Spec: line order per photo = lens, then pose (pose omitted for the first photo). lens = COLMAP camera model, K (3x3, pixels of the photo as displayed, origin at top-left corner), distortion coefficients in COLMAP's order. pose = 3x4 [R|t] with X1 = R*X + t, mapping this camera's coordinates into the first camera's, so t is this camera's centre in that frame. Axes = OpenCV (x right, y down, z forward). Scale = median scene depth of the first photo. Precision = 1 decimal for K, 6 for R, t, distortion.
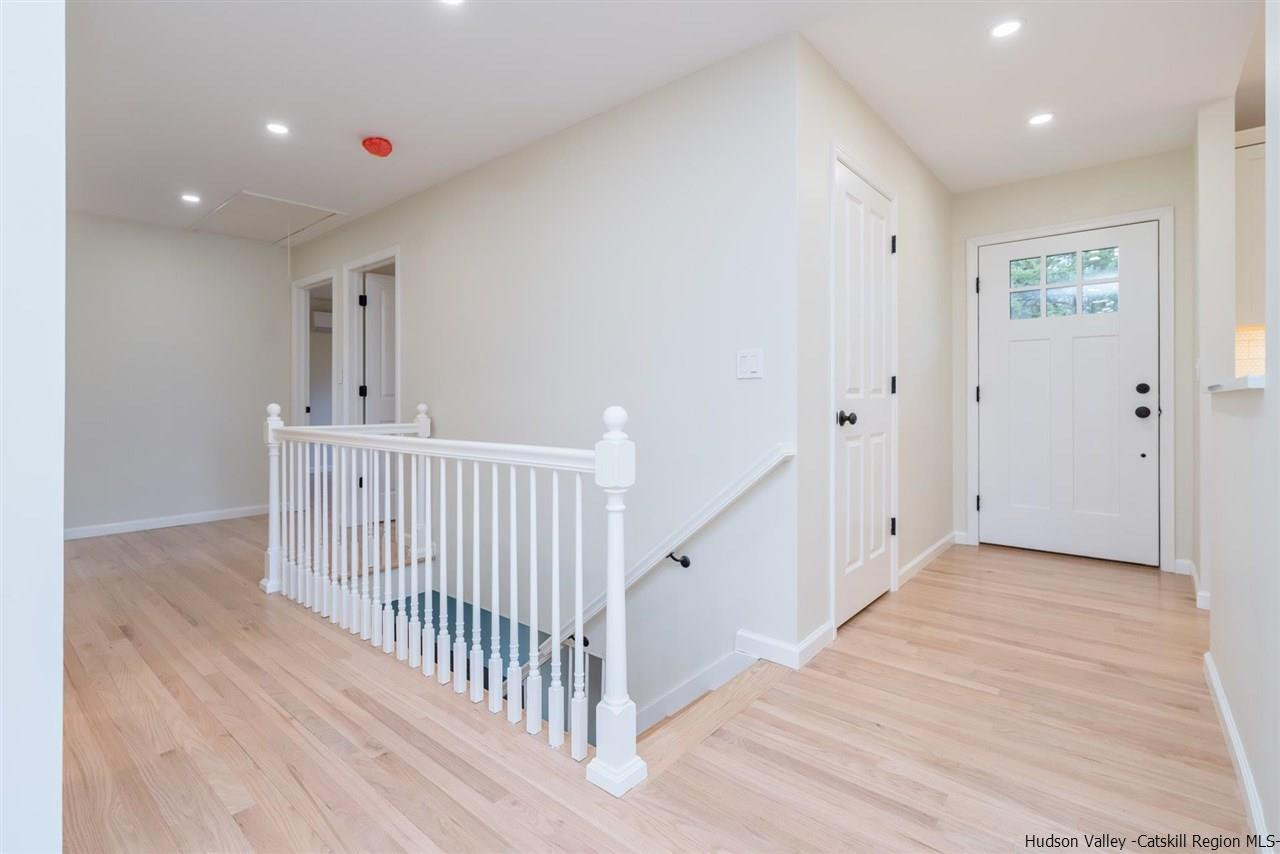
lens RADIAL K [[607.8, 0, 625.0], [0, 607.8, 397.0], [0, 0, 1]] dist [-0.002754, -0.000227]
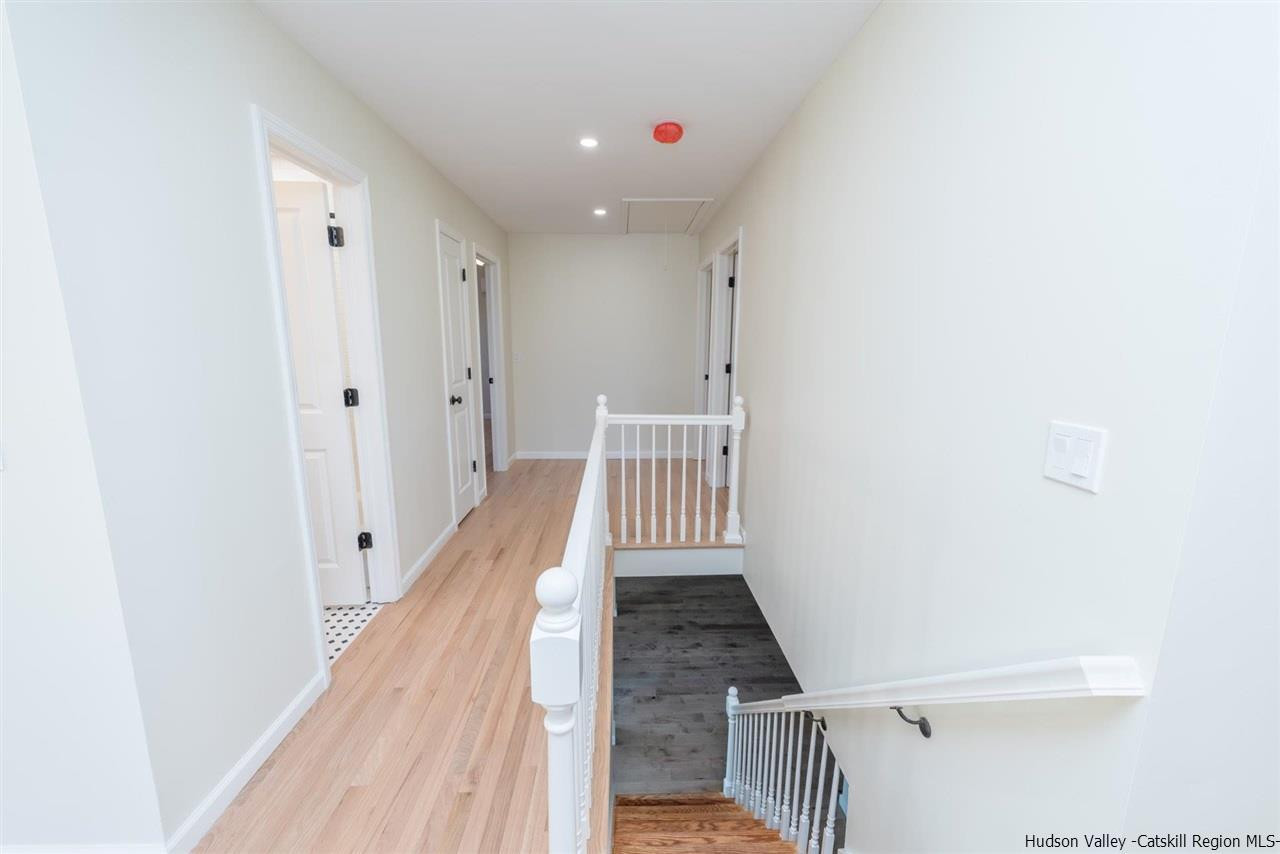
lens RADIAL K [[511.8, 0, 640.0], [0, 511.8, 427.0], [0, 0, 1]] dist [-0.000125, -0.000083]
pose [[0.681020, 0.136471, -0.719436, 0.240106], [-0.002897, 0.982974, 0.183720, -0.135419], [0.732259, -0.123033, 0.669820, 0.468813]]
